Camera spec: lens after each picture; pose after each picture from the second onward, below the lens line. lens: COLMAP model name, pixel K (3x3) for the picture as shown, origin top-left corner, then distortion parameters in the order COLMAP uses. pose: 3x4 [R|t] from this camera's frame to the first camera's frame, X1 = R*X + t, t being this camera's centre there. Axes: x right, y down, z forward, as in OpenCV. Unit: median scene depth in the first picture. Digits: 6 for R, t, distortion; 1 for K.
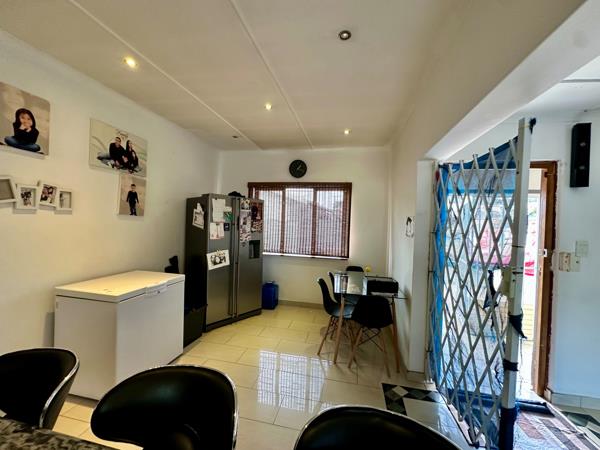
lens RADIAL K [[240.1, 0, 301.2], [0, 240.1, 222.9], [0, 0, 1]] dist [-0.000648, -0.000282]
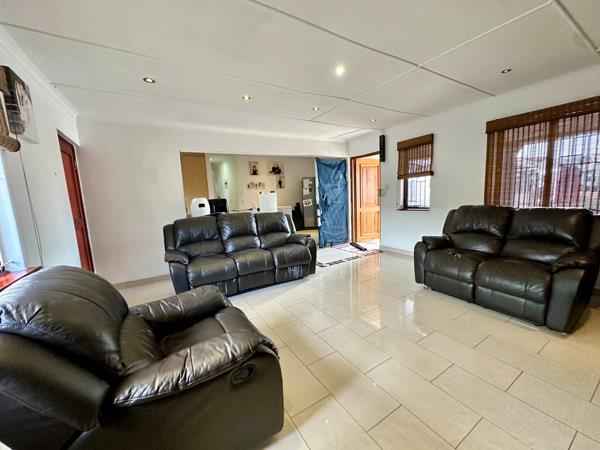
lens RADIAL K [[240.1, 0, 301.2], [0, 240.1, 222.9], [0, 0, 1]] dist [-0.000648, -0.000282]
pose [[0.690093, 0.029344, -0.723125, 1.469581], [0.066408, 0.992395, 0.103645, 0.093589], [0.720667, -0.119546, 0.682896, -0.835213]]
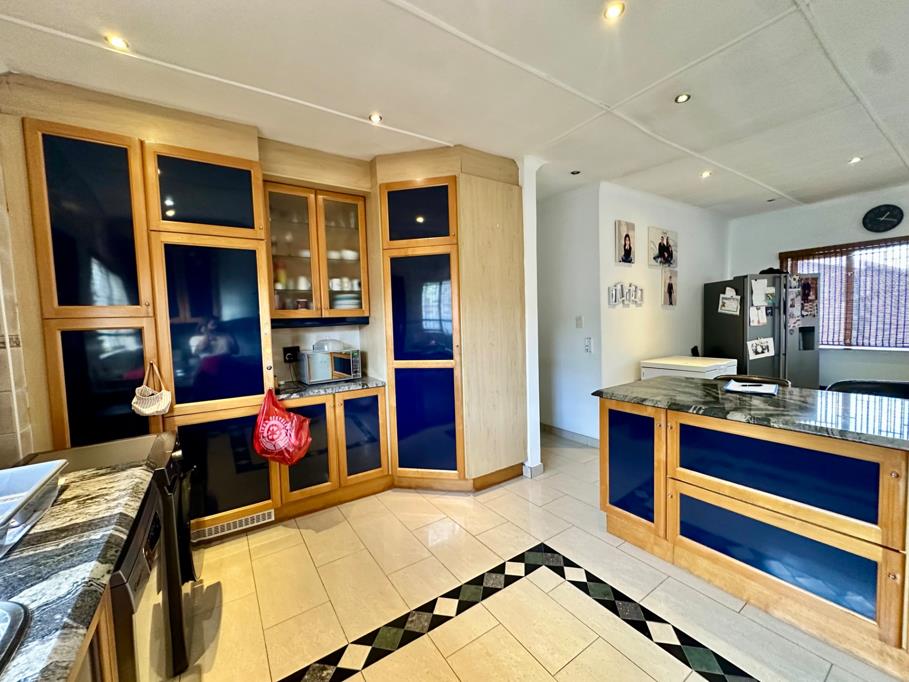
lens RADIAL K [[363.7, 0, 456.3], [0, 363.7, 337.9], [0, 0, 1]] dist [-0.000648, -0.000282]
pose [[0.717937, -0.021695, -0.695770, -0.215135], [0.054203, 0.998222, 0.024804, 0.019322], [0.693995, -0.055520, 0.717836, -0.723910]]
